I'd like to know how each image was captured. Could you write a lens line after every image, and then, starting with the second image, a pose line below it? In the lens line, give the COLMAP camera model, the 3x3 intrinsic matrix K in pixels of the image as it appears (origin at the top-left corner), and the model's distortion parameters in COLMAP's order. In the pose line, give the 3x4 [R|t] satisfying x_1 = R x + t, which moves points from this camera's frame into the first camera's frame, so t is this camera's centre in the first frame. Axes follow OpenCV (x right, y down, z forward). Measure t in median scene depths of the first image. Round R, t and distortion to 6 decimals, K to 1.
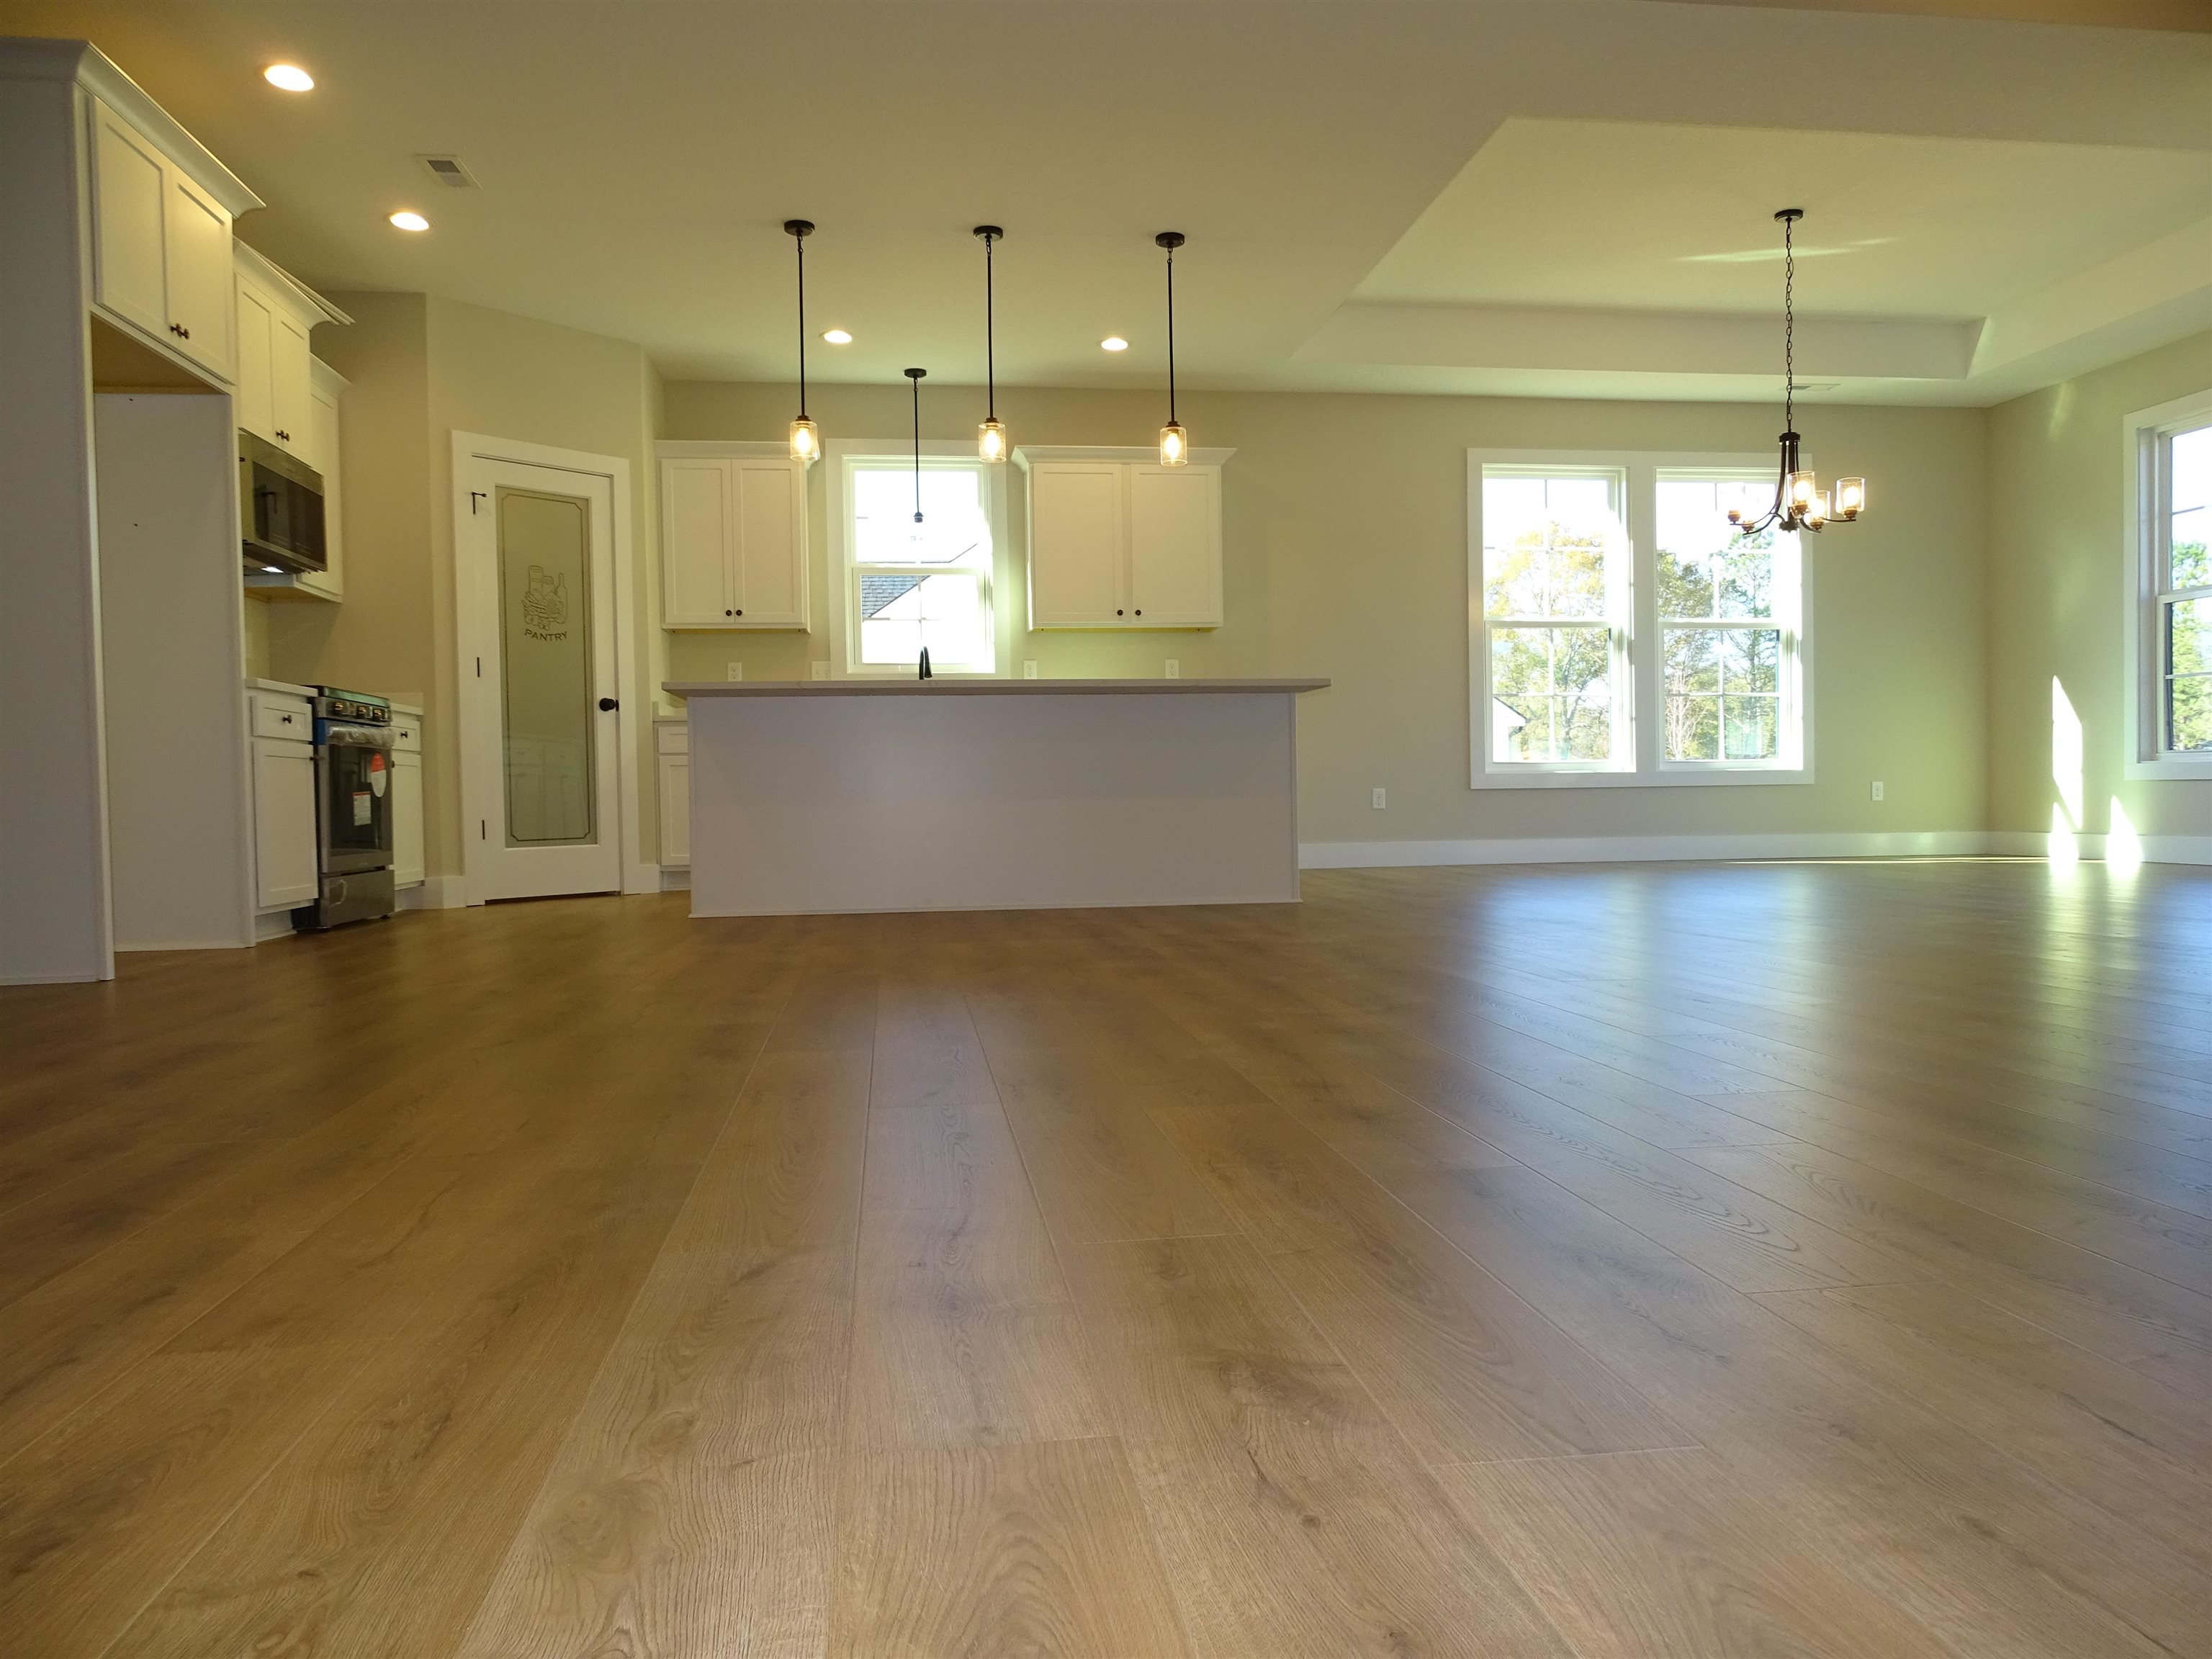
lens RADIAL K [[1574.2, 0, 1106.0], [0, 1574.2, 829.5], [0, 0, 1]] dist [-0.009441, -0.007774]
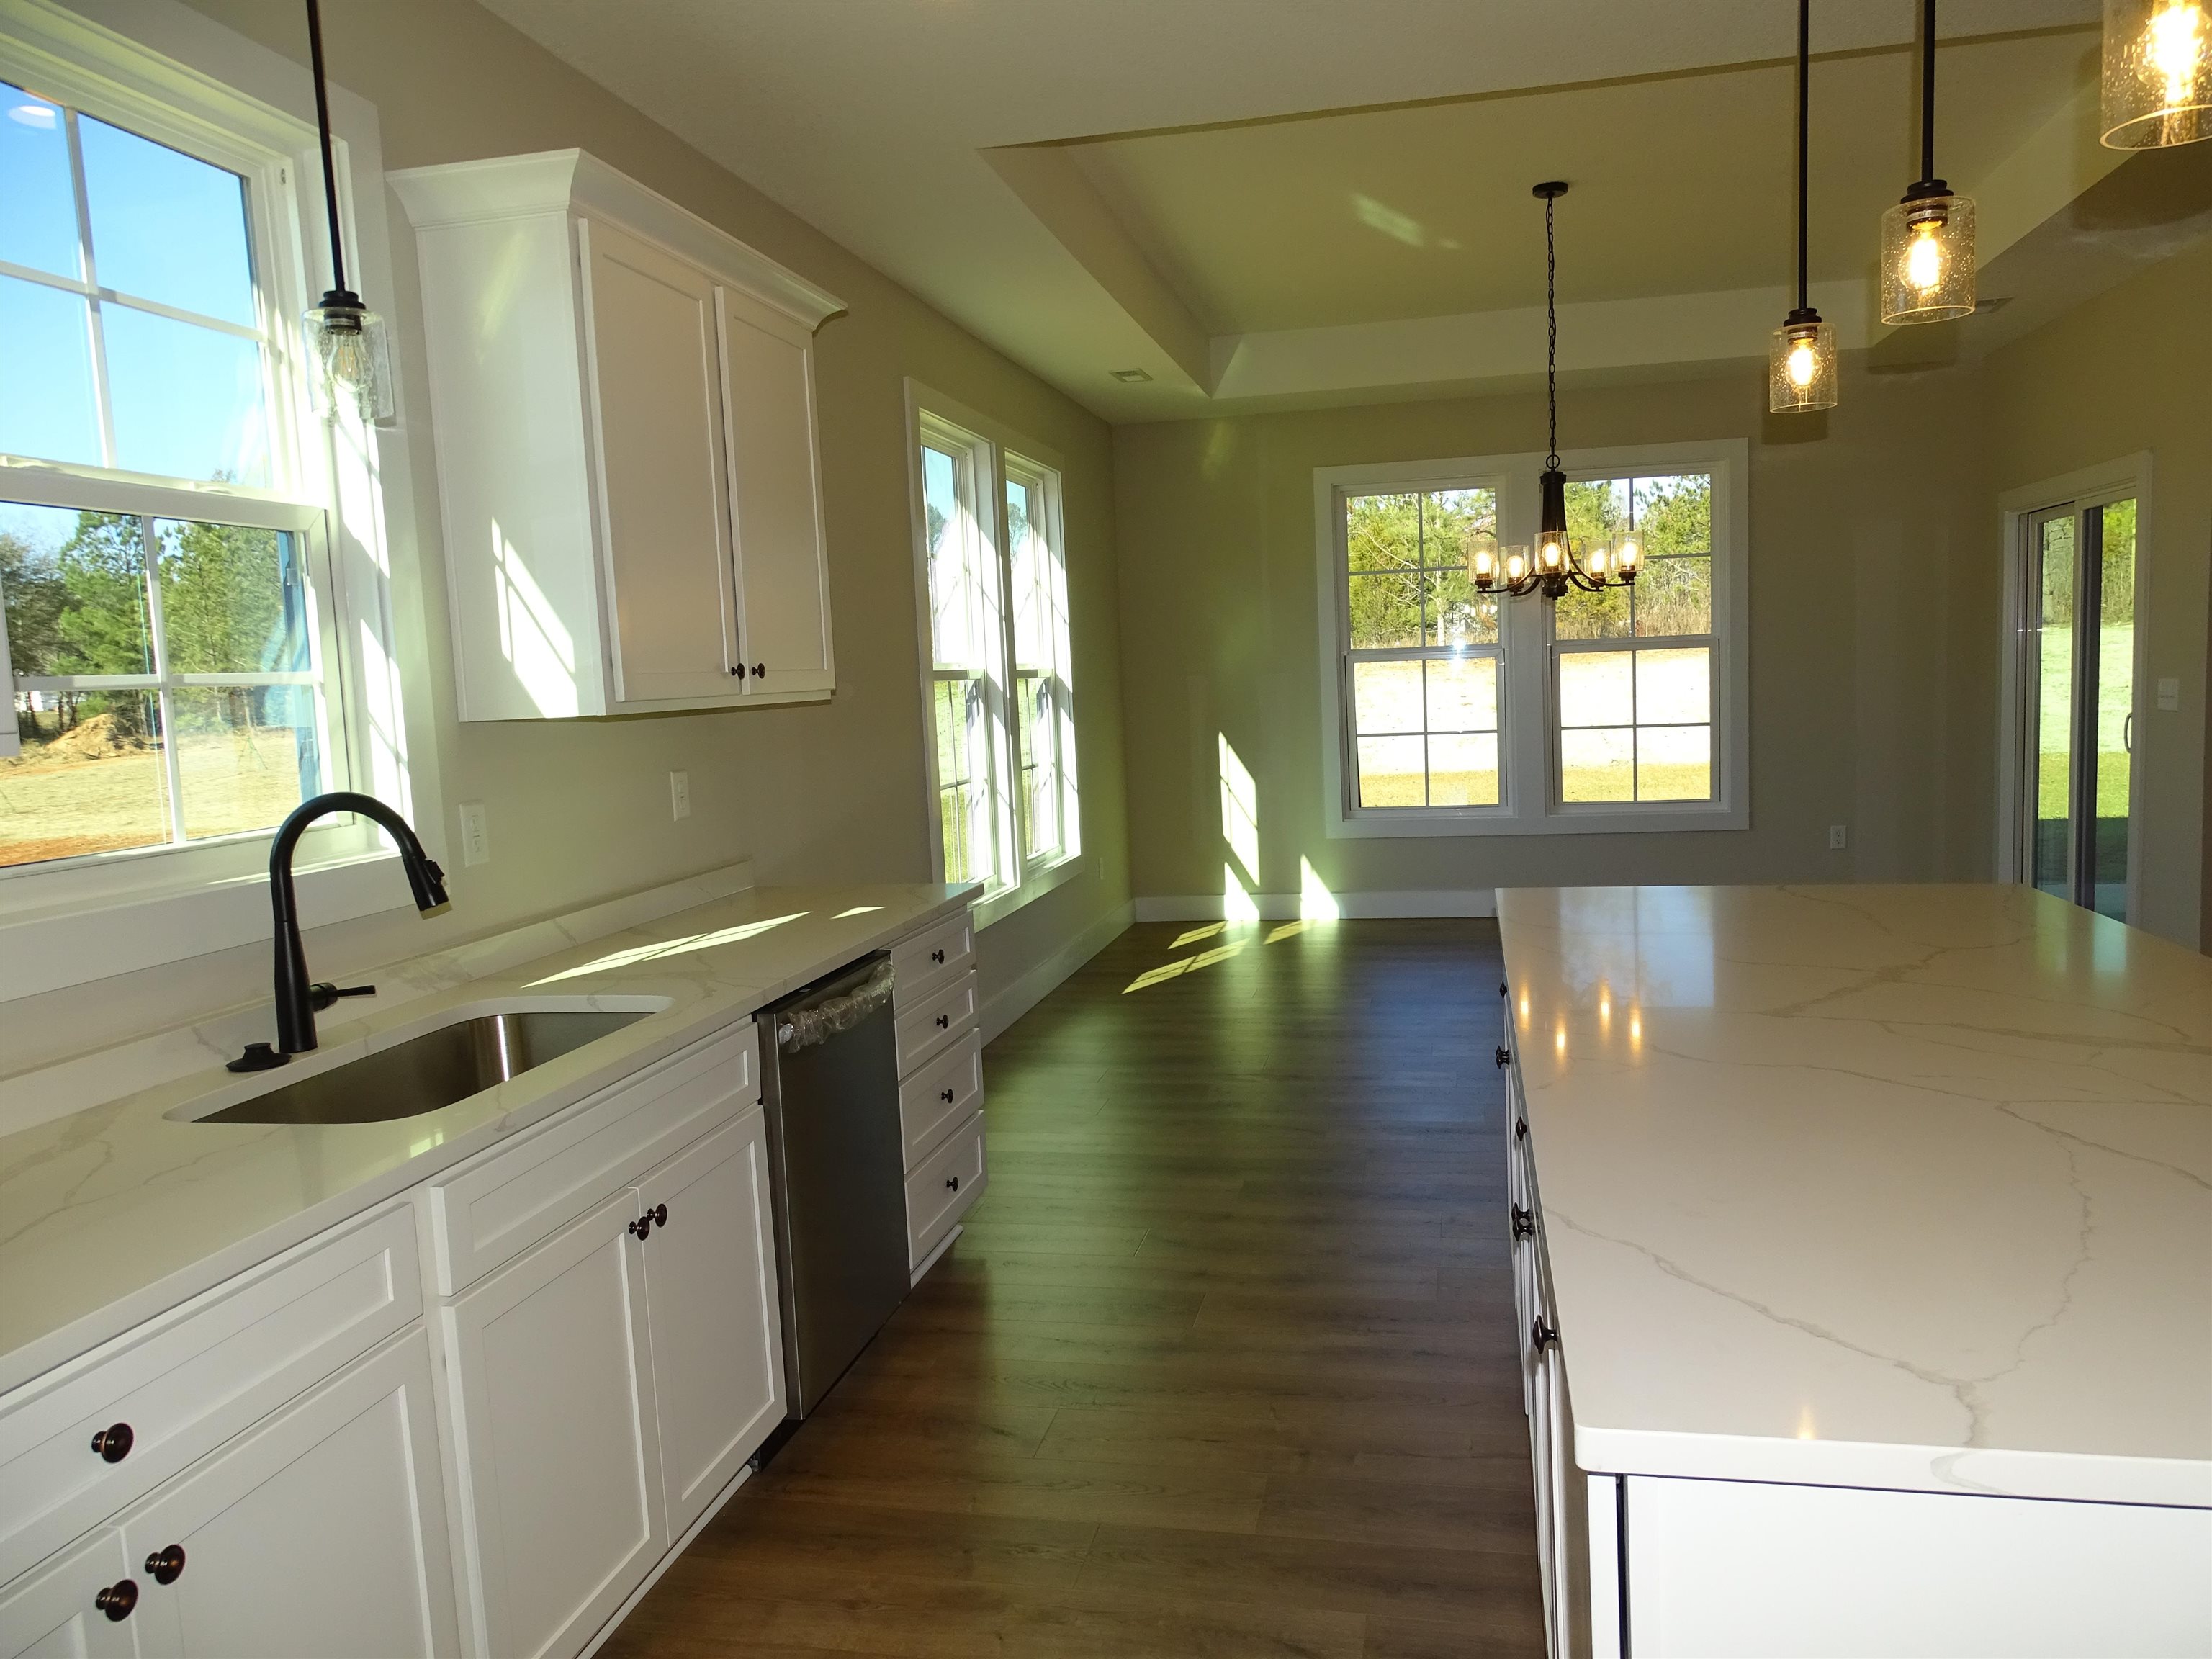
lens RADIAL K [[1574.2, 0, 1106.0], [0, 1574.2, 829.5], [0, 0, 1]] dist [-0.009441, -0.007774]
pose [[0.354002, -0.091527, 0.930755, -0.365523], [0.059328, 0.995393, 0.075318, -0.136155], [-0.933361, 0.028557, 0.357801, 0.869782]]
